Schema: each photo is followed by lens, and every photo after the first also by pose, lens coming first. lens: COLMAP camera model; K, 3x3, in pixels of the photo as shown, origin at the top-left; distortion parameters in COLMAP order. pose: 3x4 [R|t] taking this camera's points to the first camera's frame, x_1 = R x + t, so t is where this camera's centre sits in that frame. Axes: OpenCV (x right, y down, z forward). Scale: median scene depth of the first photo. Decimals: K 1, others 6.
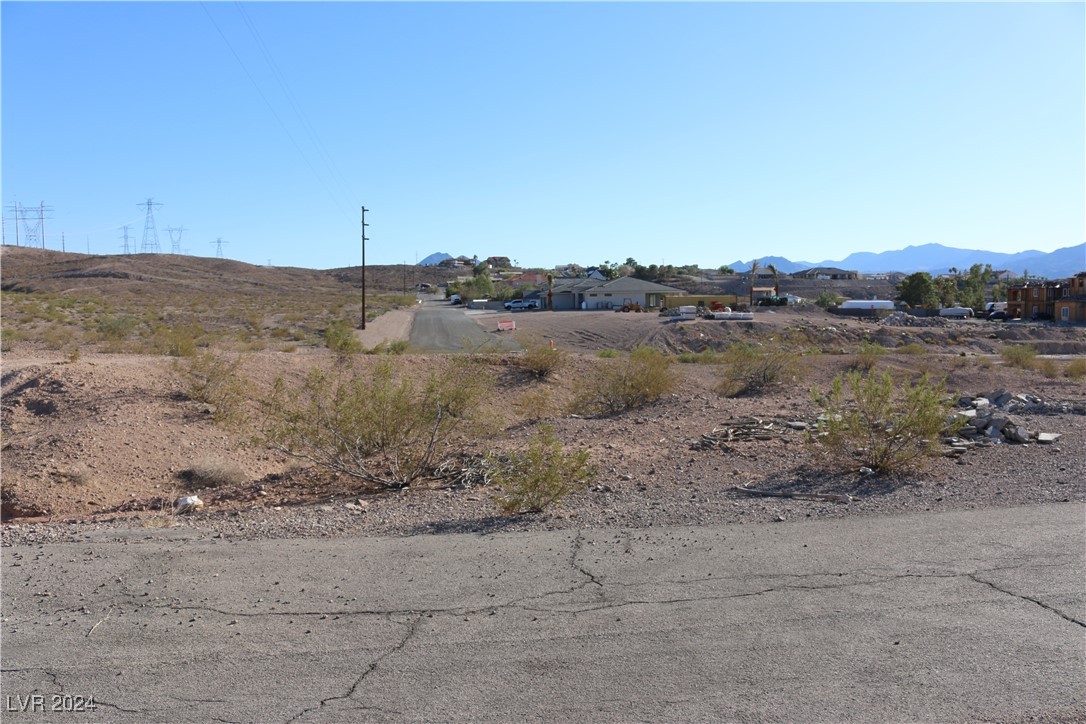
lens RADIAL K [[895.8, 0, 543.1], [0, 895.8, 347.0], [0, 0, 1]] dist [-0.158979, 0.134572]
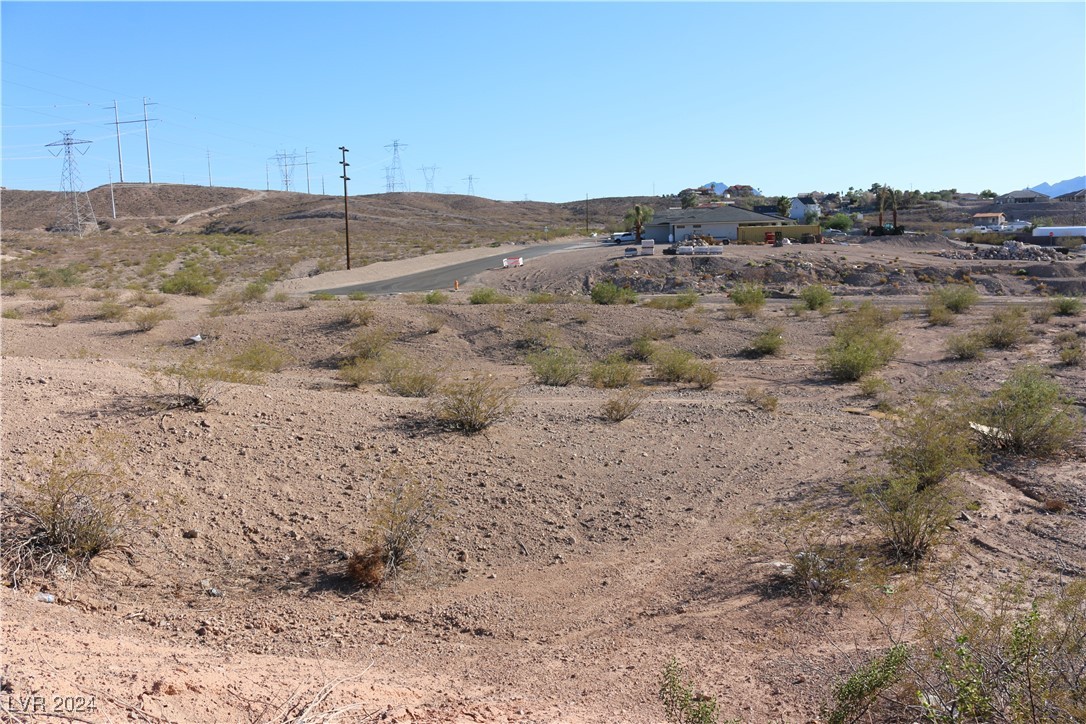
lens RADIAL K [[895.8, 0, 540.4], [0, 895.8, 362.5], [0, 0, 1]] dist [-0.158979, 0.134572]
pose [[0.951900, 0.021924, -0.305623, 0.198805], [0.006925, 0.995643, 0.092992, -0.004260], [0.306330, -0.090636, 0.947601, 0.065563]]
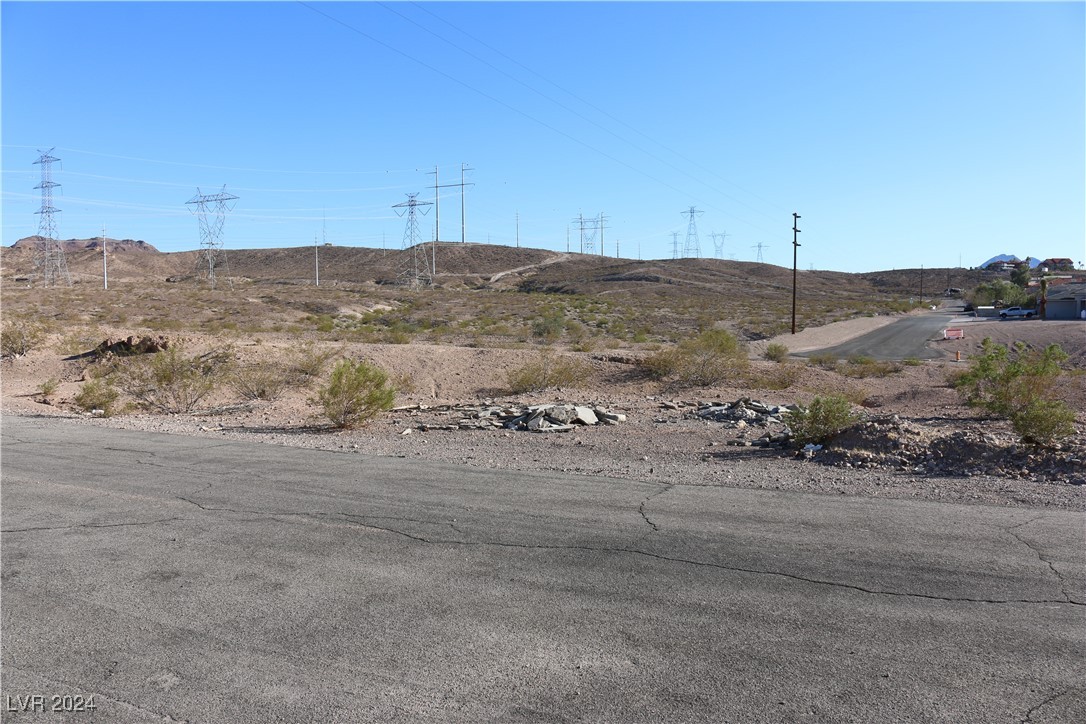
lens RADIAL K [[895.8, 0, 541.7], [0, 895.8, 357.0], [0, 0, 1]] dist [-0.158979, 0.134572]
pose [[0.822237, 0.039668, -0.567761, 0.086067], [-0.035476, 0.999200, 0.018435, -0.001300], [0.568038, 0.004985, 0.822987, 0.004349]]
